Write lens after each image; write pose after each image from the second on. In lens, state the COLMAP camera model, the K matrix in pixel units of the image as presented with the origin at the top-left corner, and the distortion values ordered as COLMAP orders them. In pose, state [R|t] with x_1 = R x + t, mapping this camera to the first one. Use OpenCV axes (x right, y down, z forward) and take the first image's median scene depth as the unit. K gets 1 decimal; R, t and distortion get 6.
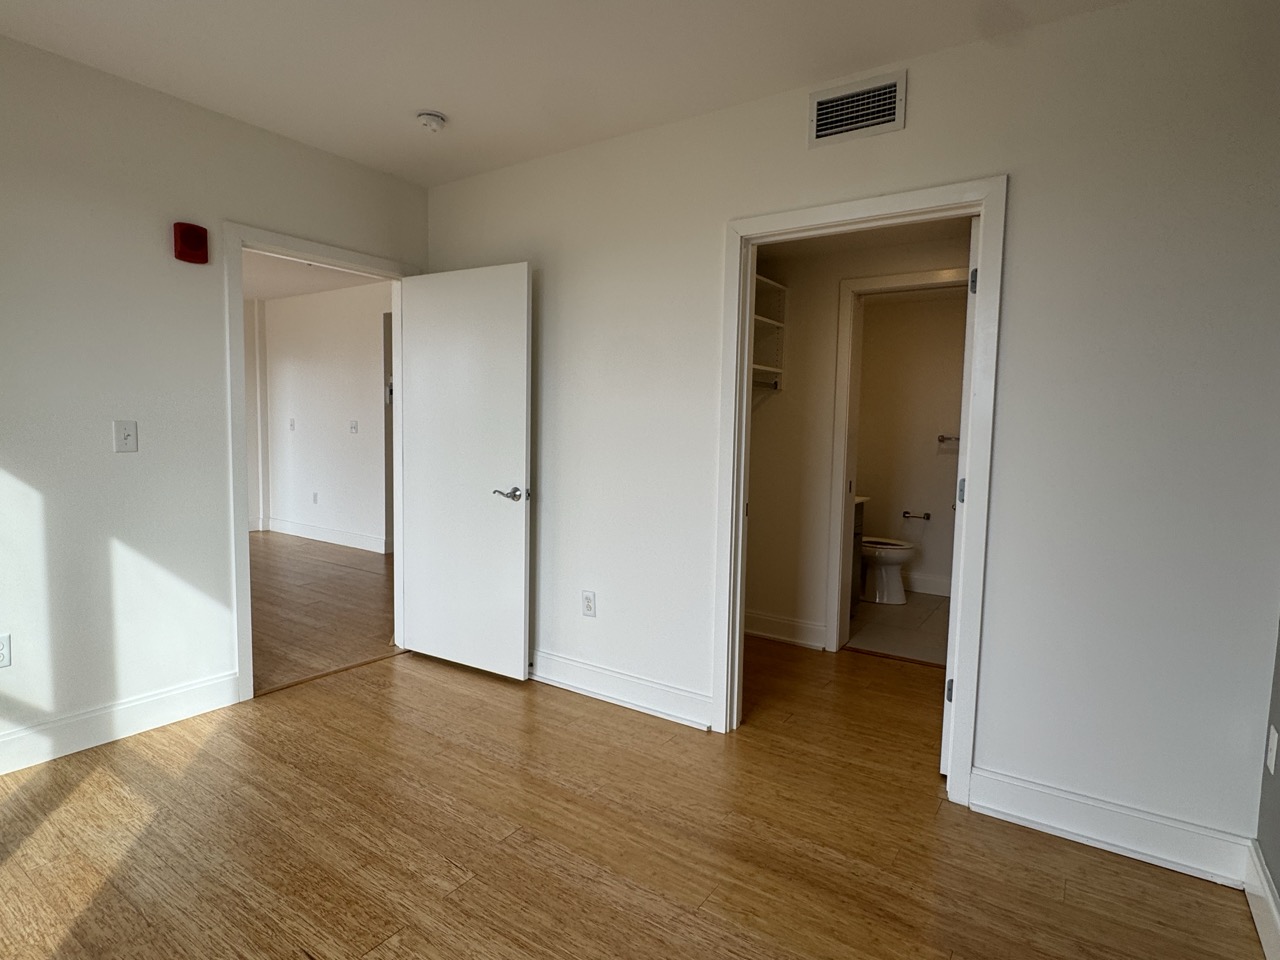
lens RADIAL K [[679.3, 0, 637.2], [0, 679.3, 479.2], [0, 0, 1]] dist [-0.002289, -0.000473]
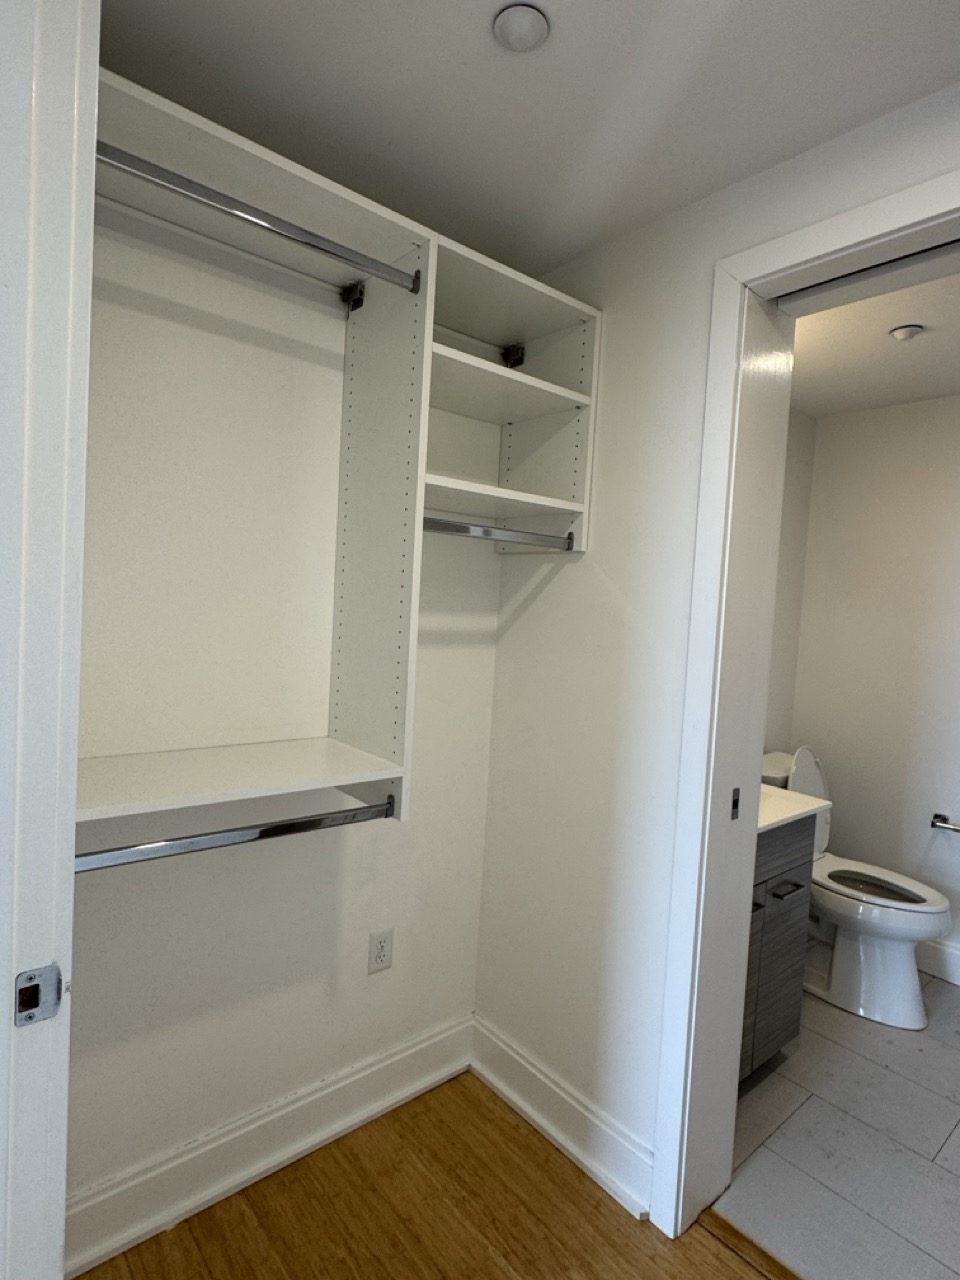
lens RADIAL K [[679.3, 0, 486.4], [0, 679.3, 637.6], [0, 0, 1]] dist [-0.002289, -0.000473]
pose [[0.963578, 0.050624, -0.262593, 0.268771], [-0.061266, 0.997592, -0.032492, -0.060799], [0.260316, 0.047397, 0.964360, 0.576162]]
